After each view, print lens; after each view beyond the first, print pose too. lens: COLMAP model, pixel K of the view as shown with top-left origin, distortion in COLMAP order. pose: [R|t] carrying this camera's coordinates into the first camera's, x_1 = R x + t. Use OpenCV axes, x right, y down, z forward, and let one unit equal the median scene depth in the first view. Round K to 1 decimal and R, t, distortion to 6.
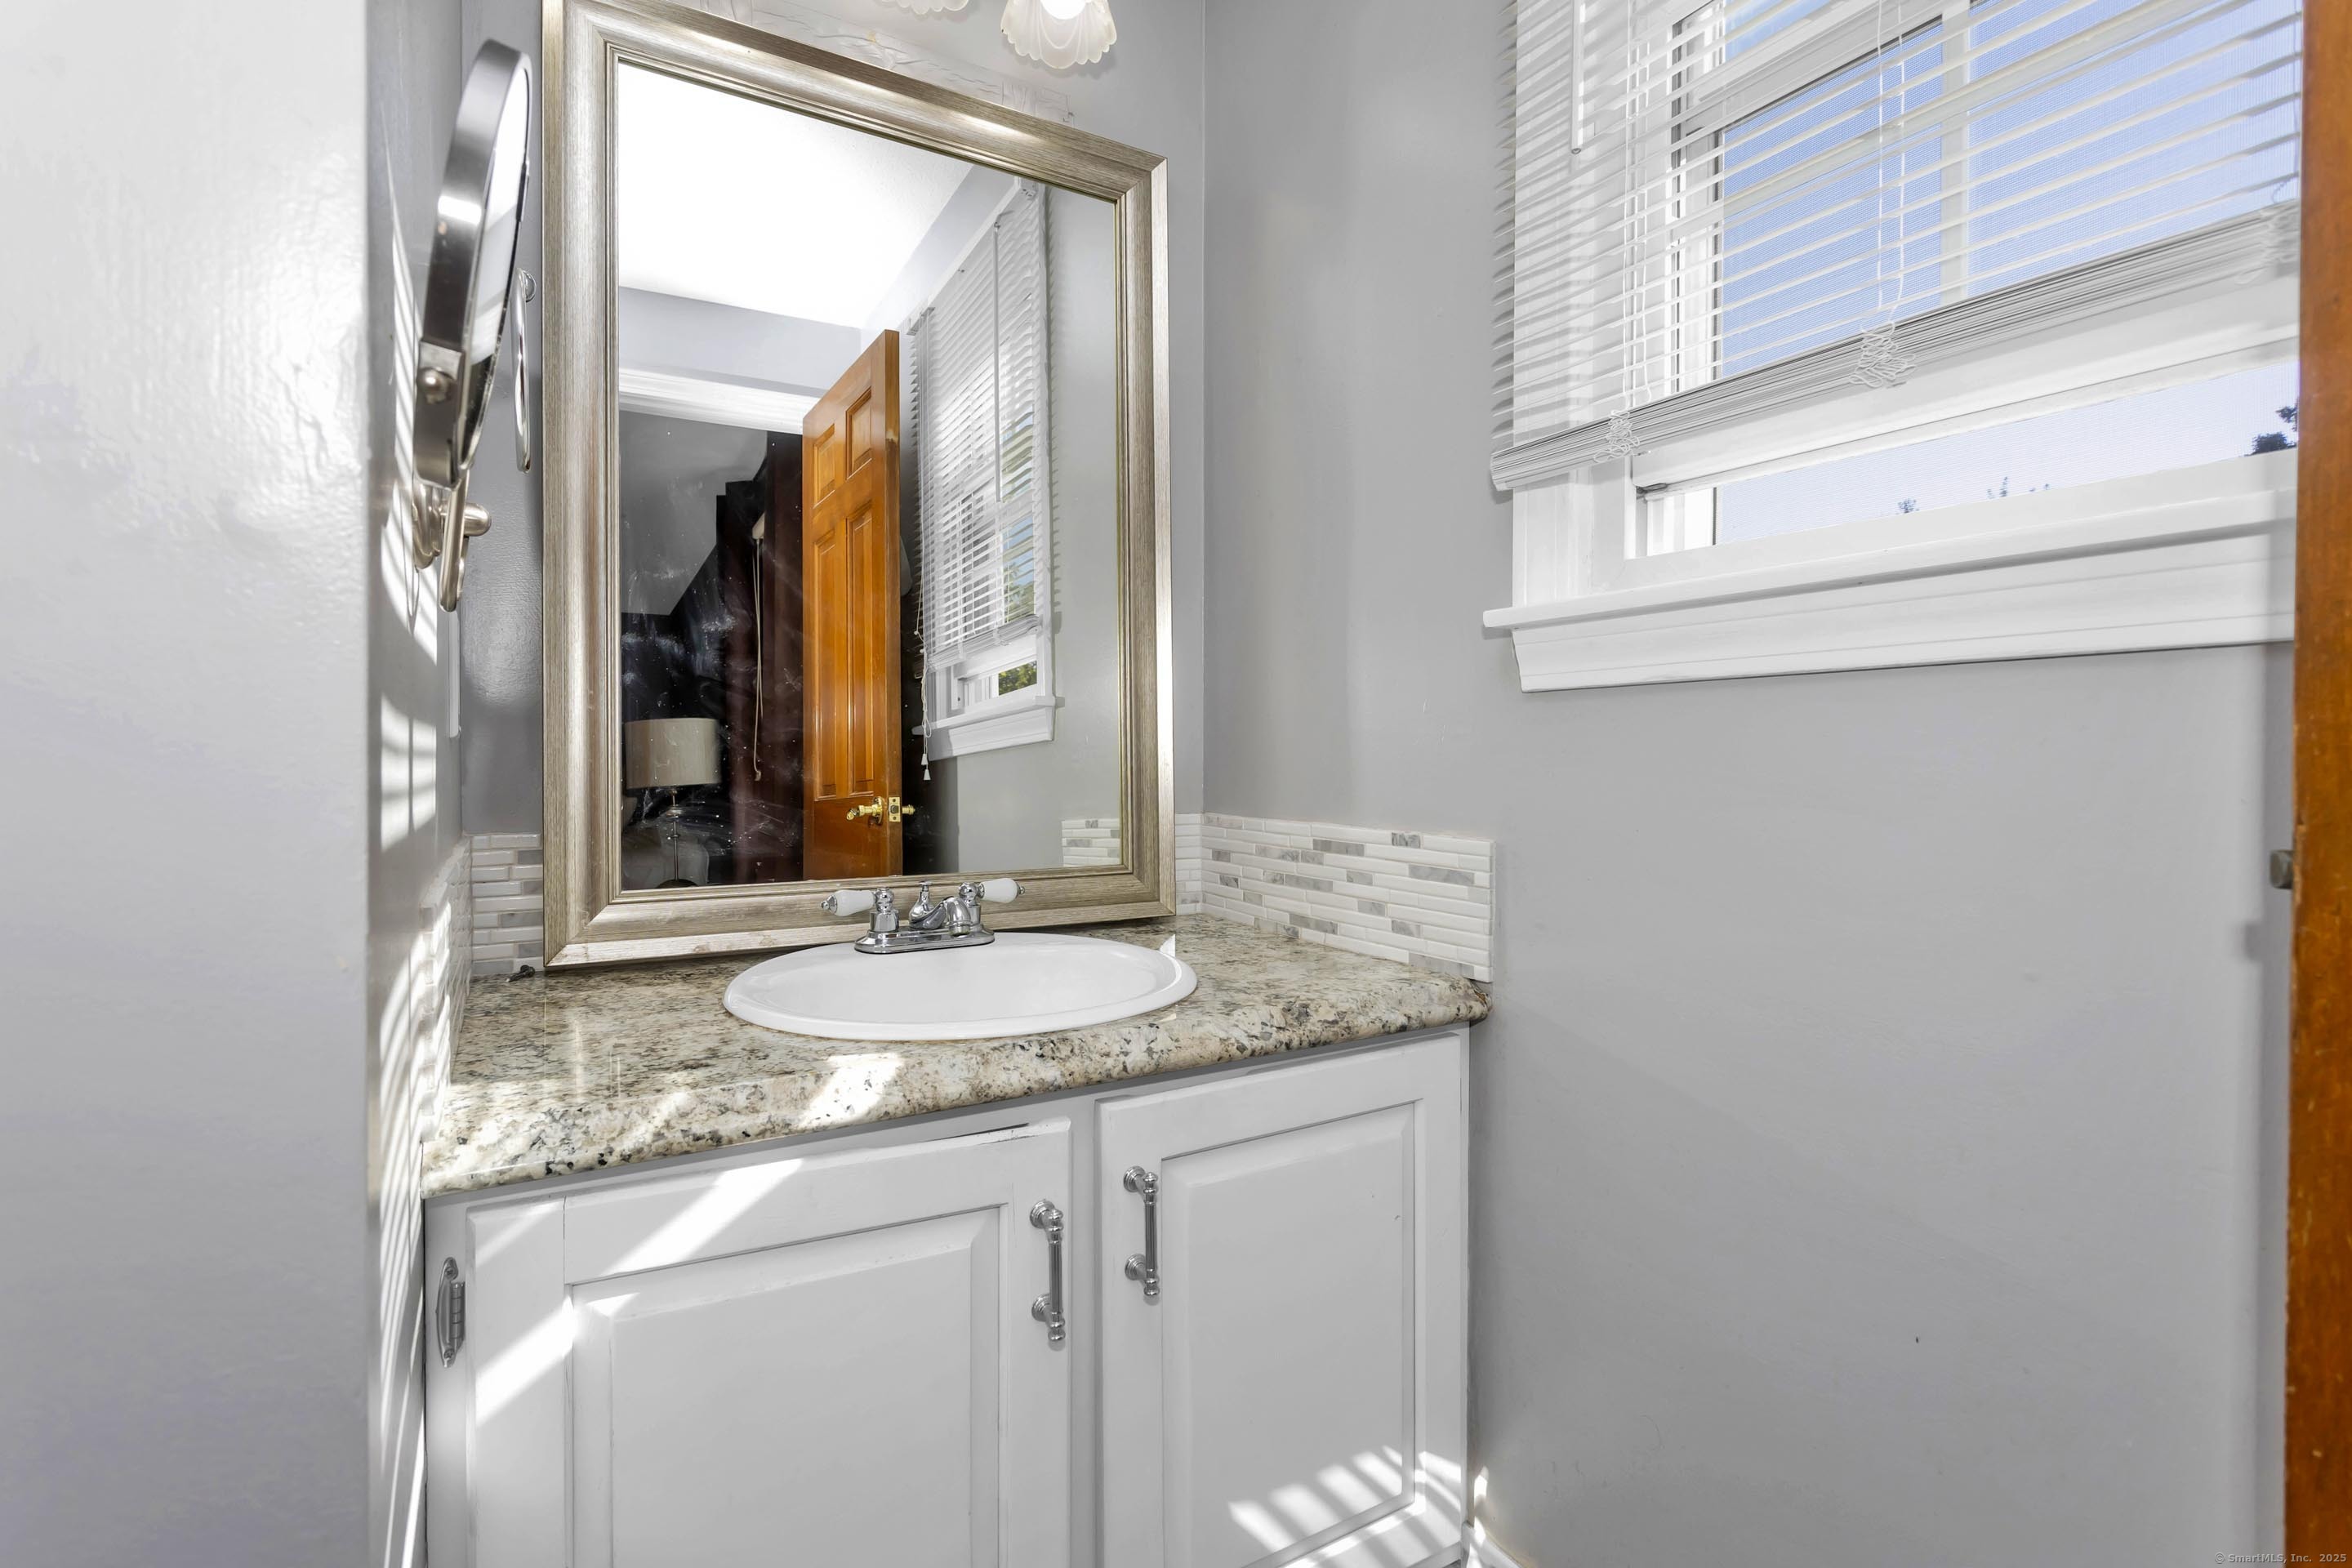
lens RADIAL K [[1121.8, 0, 1174.9], [0, 1121.8, 770.2], [0, 0, 1]] dist [0.000602, -0.000084]
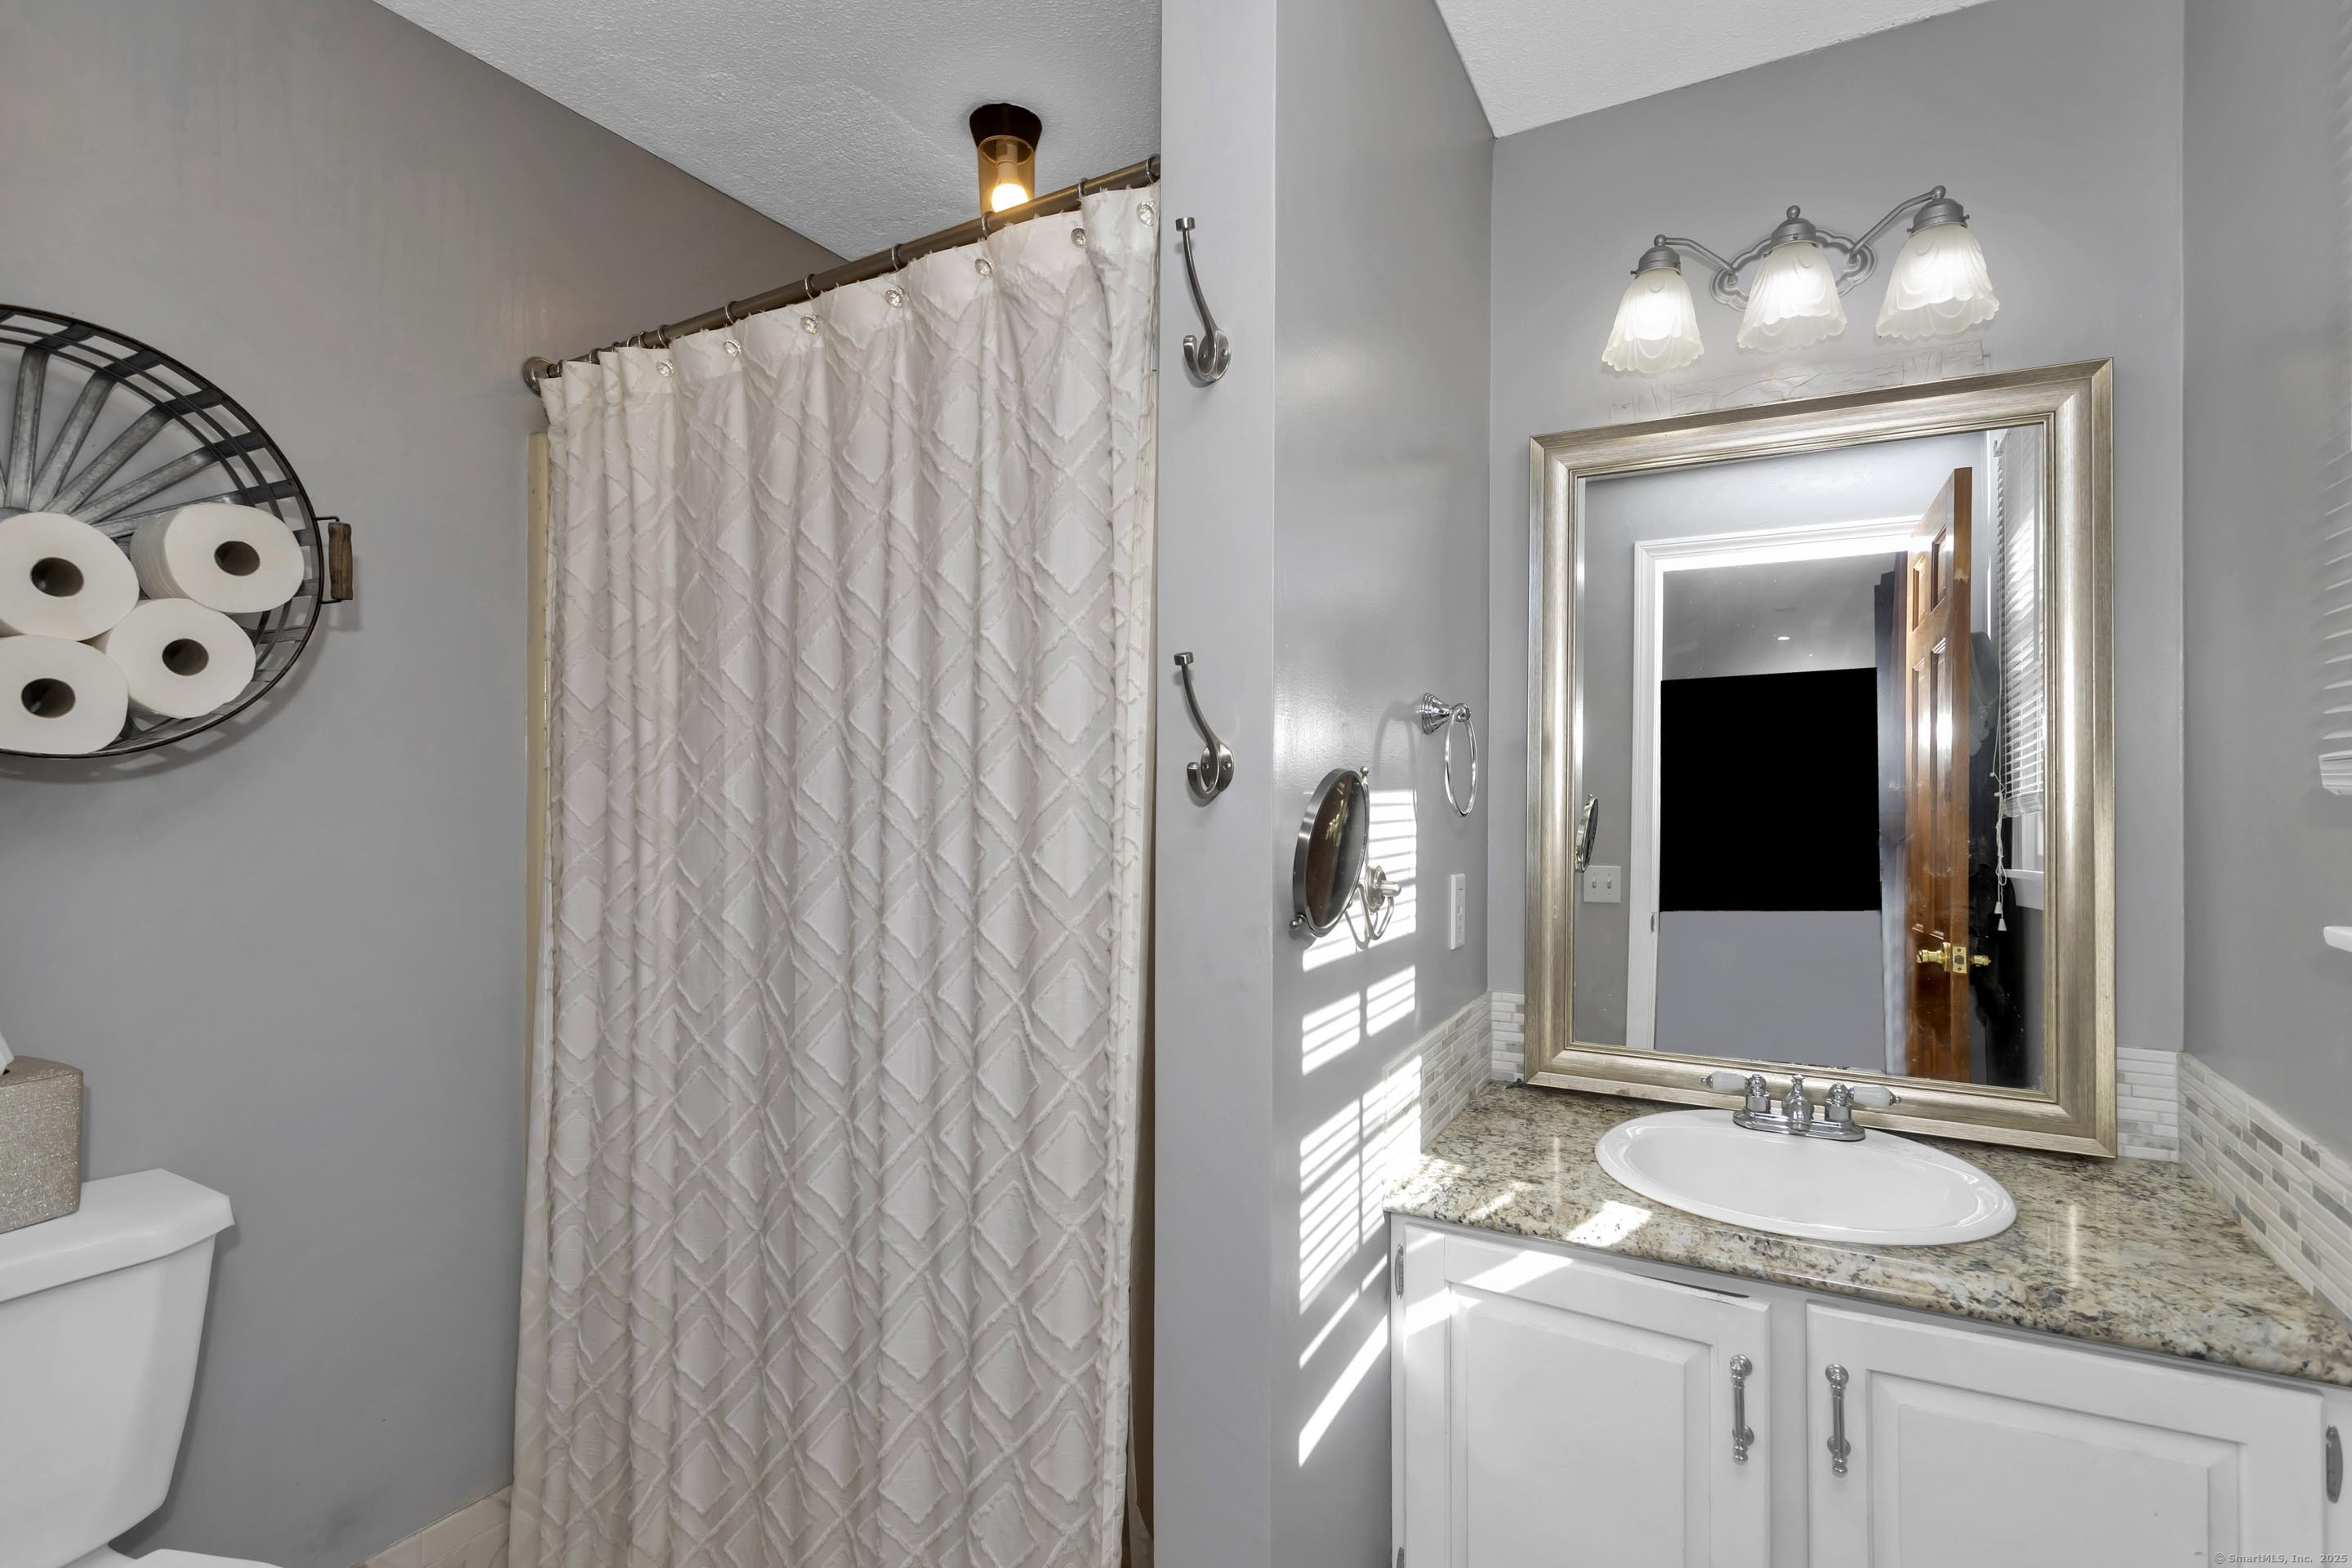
lens RADIAL K [[1158.4, 0, 1146.4], [0, 1158.4, 765.9], [0, 0, 1]] dist [0.001464, -0.000310]
pose [[0.499137, -0.011810, -0.866443, 0.782738], [-0.005474, 0.999844, -0.016782, -0.320559], [0.866506, 0.013119, 0.498994, -0.361015]]
